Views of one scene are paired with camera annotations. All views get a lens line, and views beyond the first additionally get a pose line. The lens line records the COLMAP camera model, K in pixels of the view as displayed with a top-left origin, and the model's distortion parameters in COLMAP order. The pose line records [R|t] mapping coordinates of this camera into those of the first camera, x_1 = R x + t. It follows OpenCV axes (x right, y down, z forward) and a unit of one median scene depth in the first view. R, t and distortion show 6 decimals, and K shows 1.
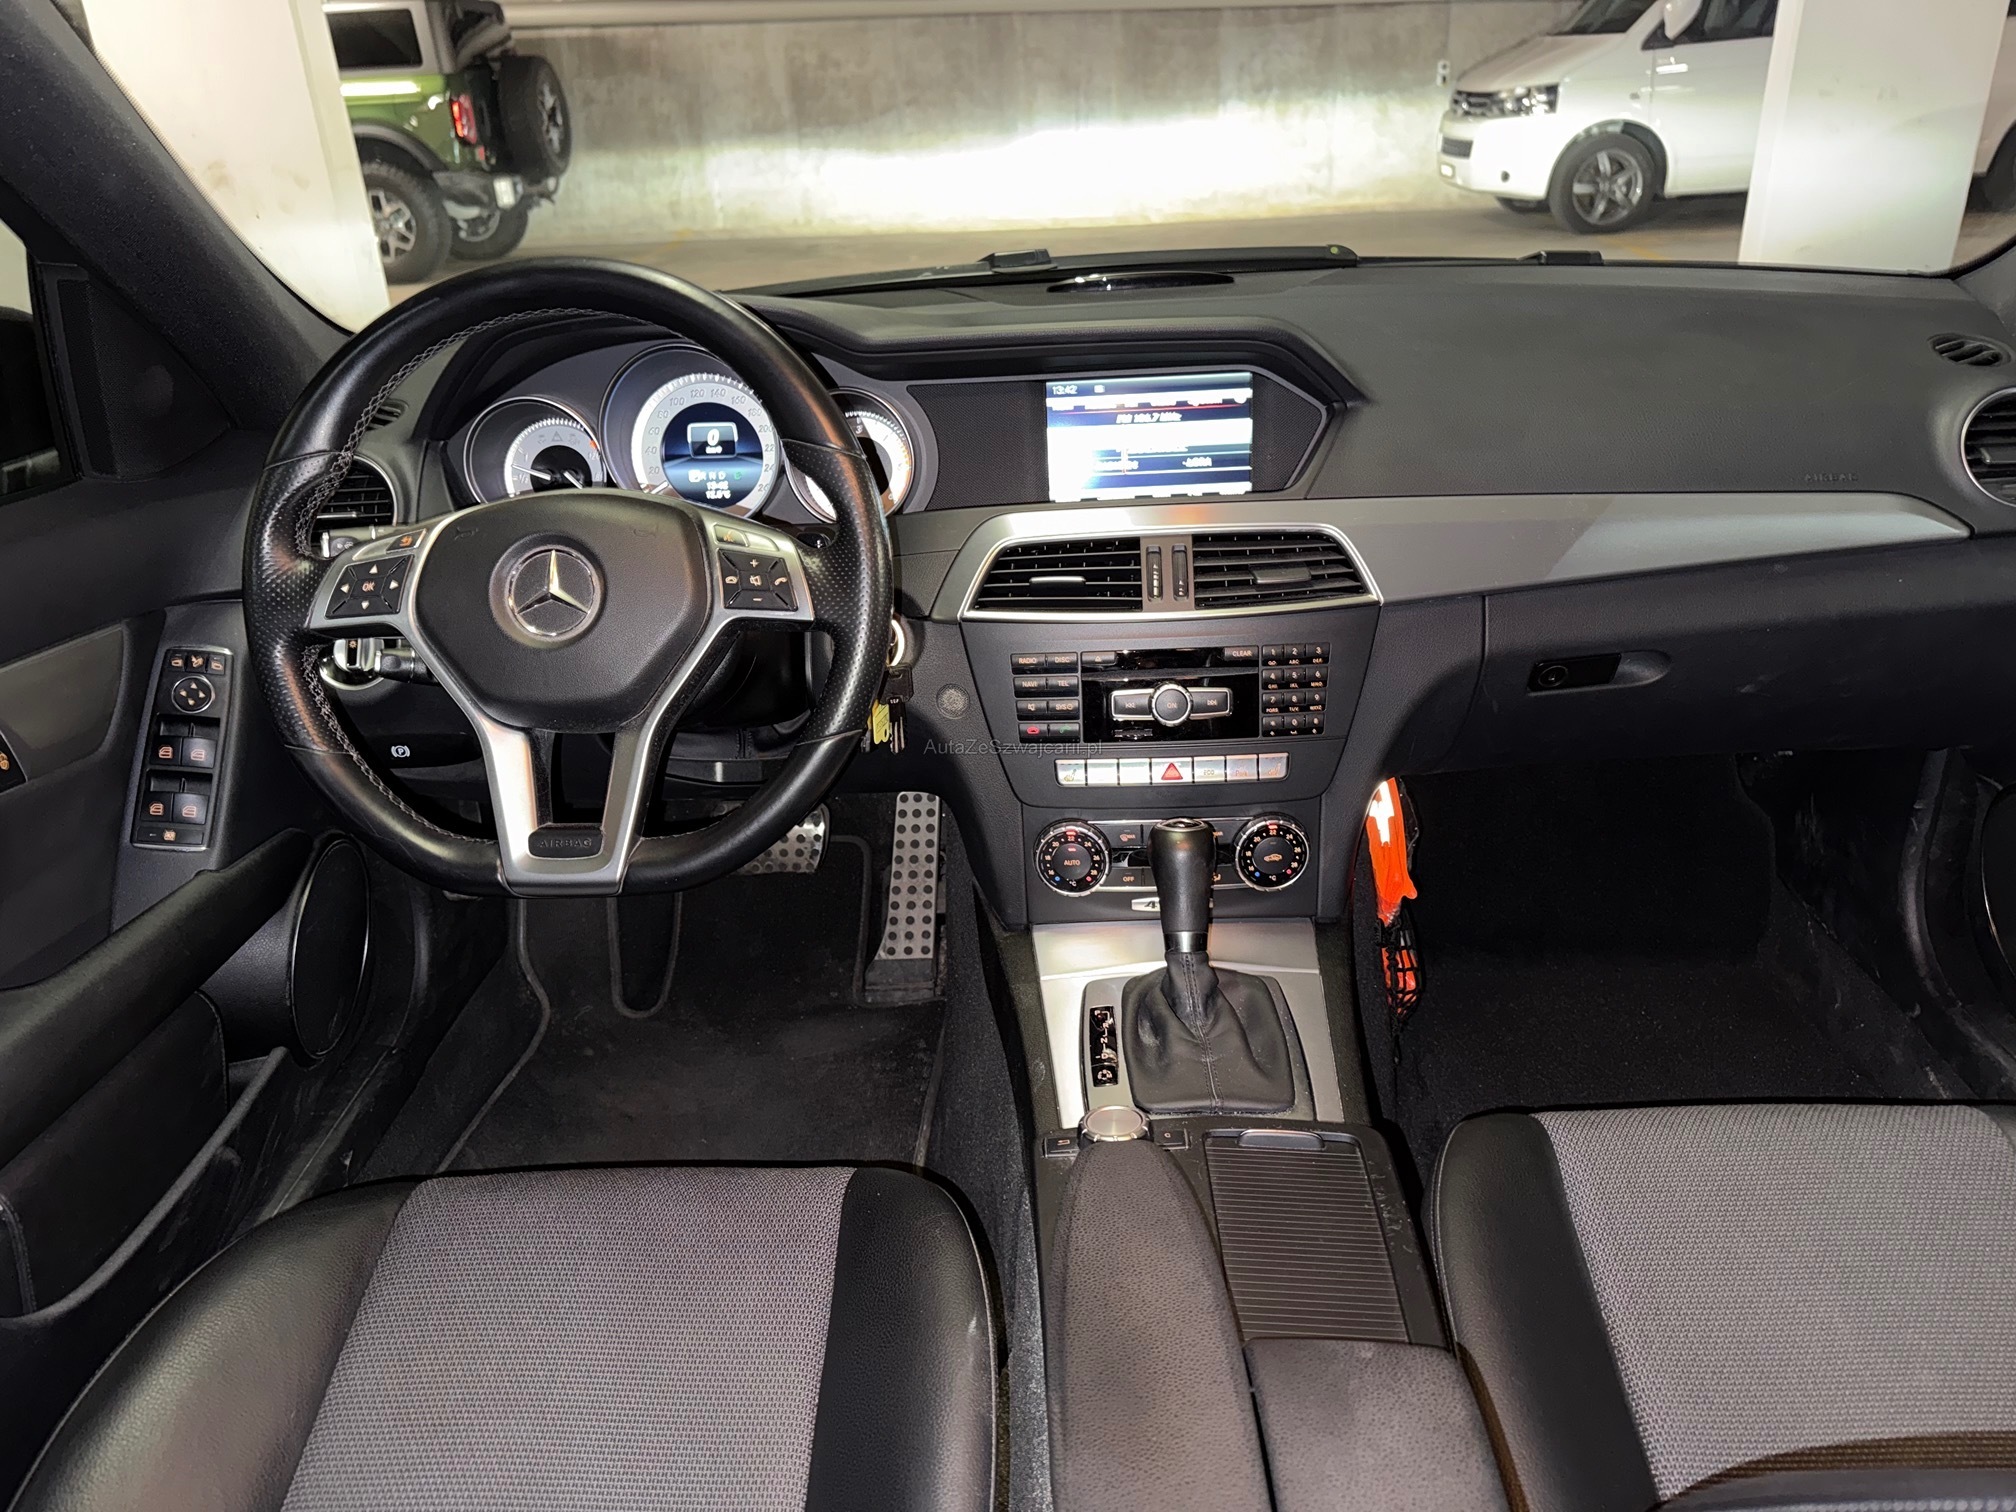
lens RADIAL K [[1471.2, 0, 1014.2], [0, 1471.2, 788.8], [0, 0, 1]] dist [0.061496, -0.089647]
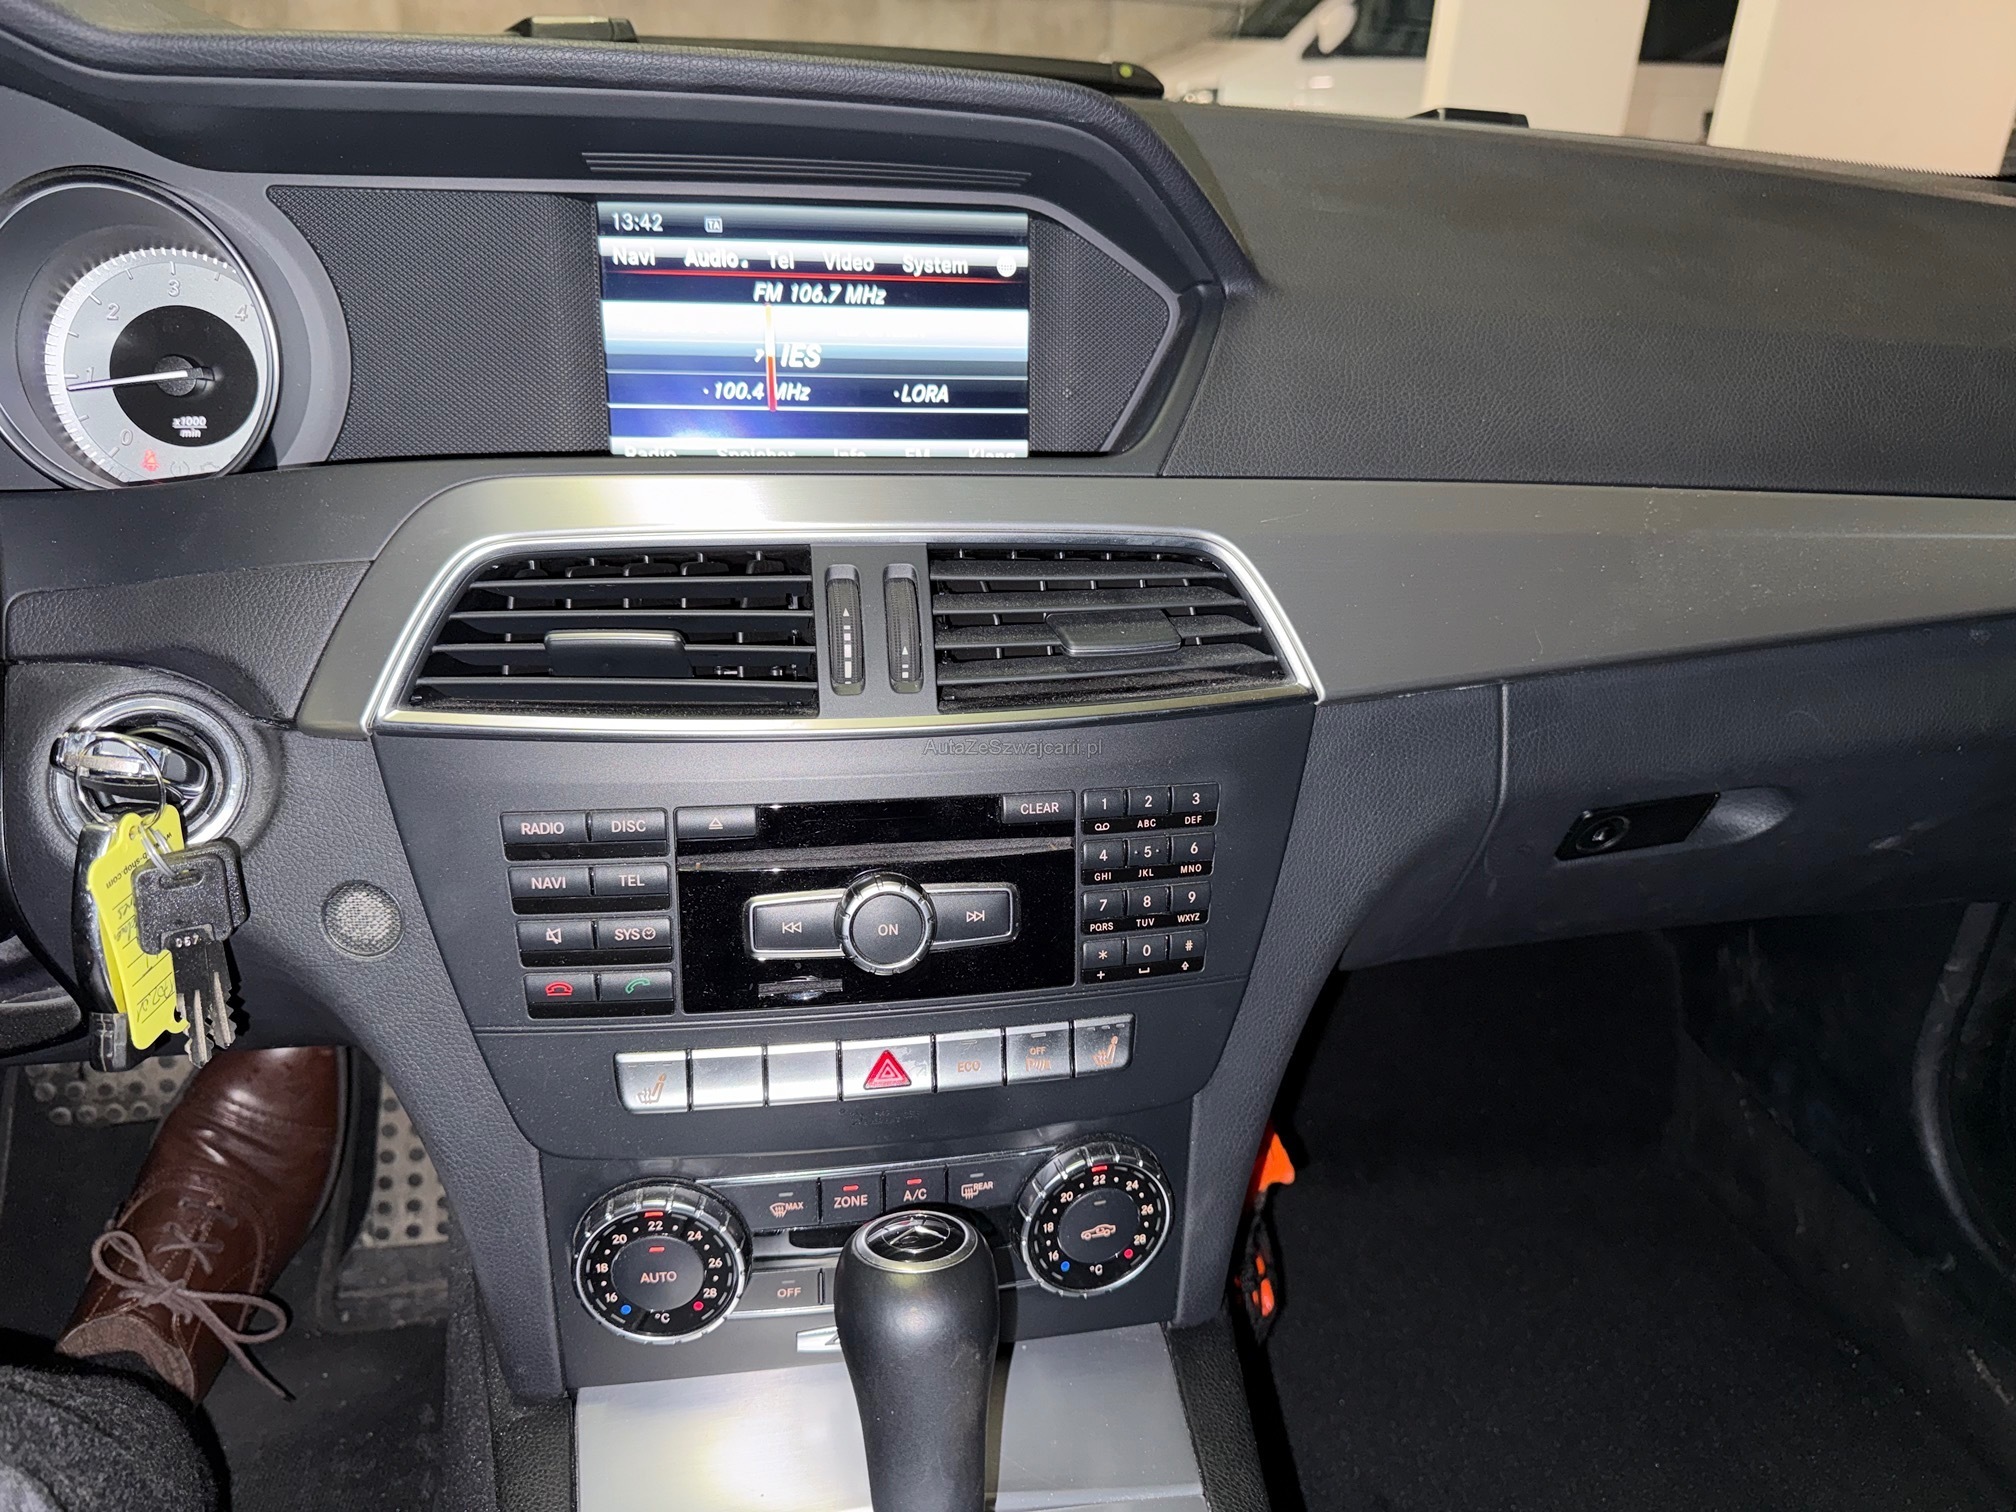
lens RADIAL K [[1471.2, 0, 1014.2], [0, 1471.2, 788.8], [0, 0, 1]] dist [0.061496, -0.089647]
pose [[0.973954, -0.011257, 0.226466, 0.043433], [0.011416, 0.999935, 0.000611, -0.094253], [-0.226458, 0.001990, 0.974019, 0.539462]]
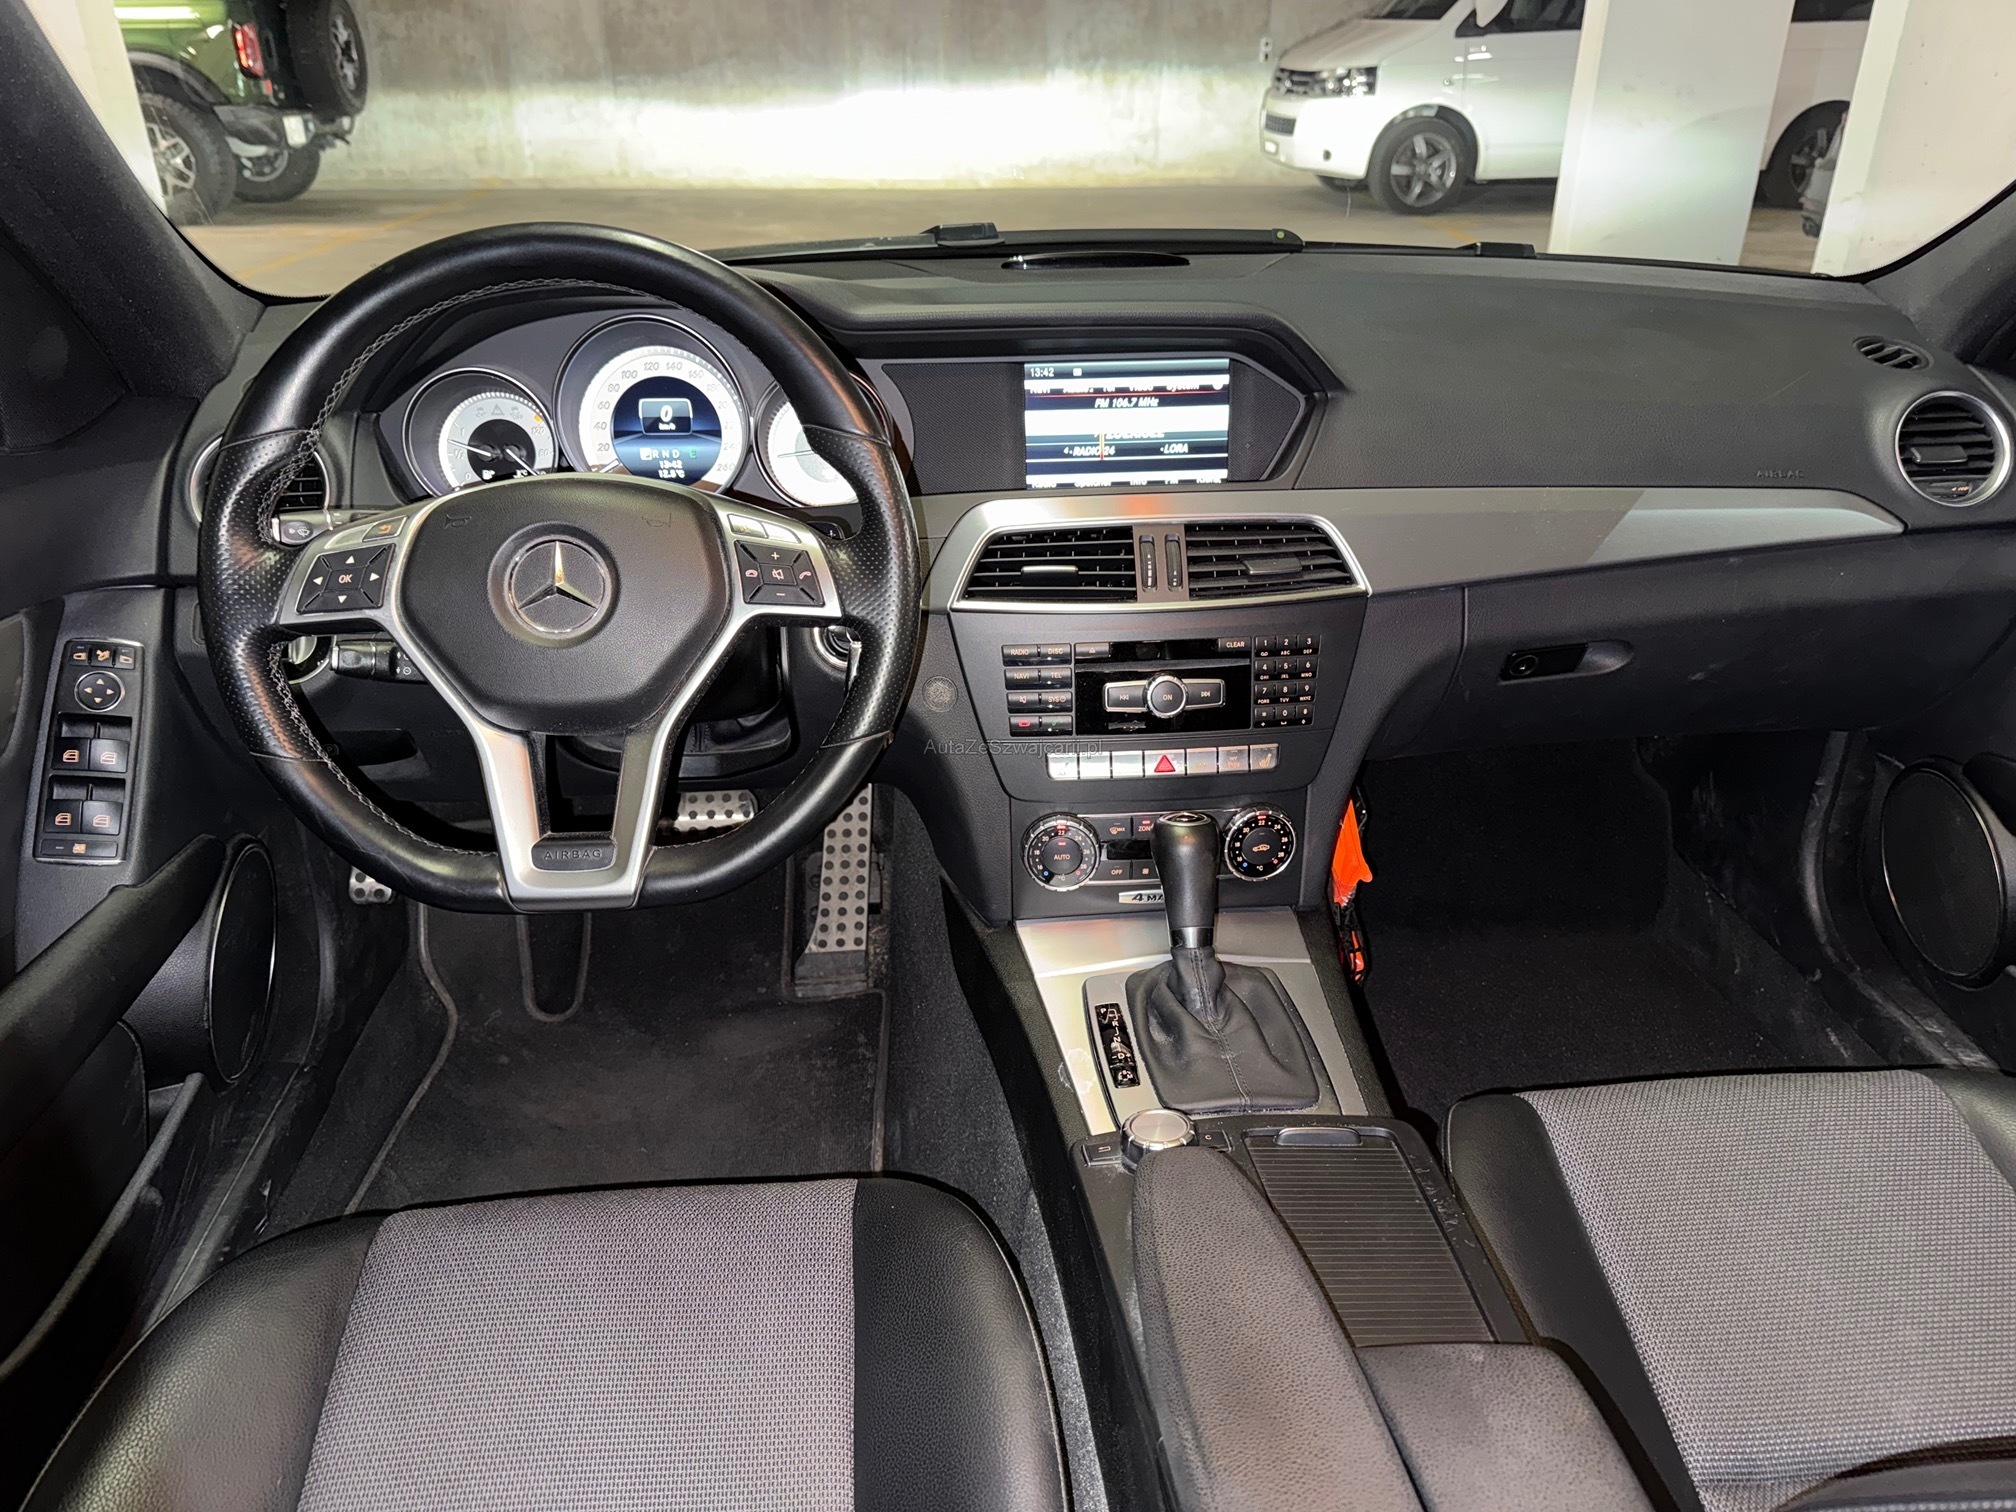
lens RADIAL K [[1474.6, 0, 1020.6], [0, 1474.6, 788.7], [0, 0, 1]] dist [0.059319, -0.085482]
pose [[0.991761, -0.014671, 0.127262, -0.112045], [0.011956, 0.999685, 0.022071, -0.017542], [-0.127545, -0.020368, 0.991624, 0.028077]]
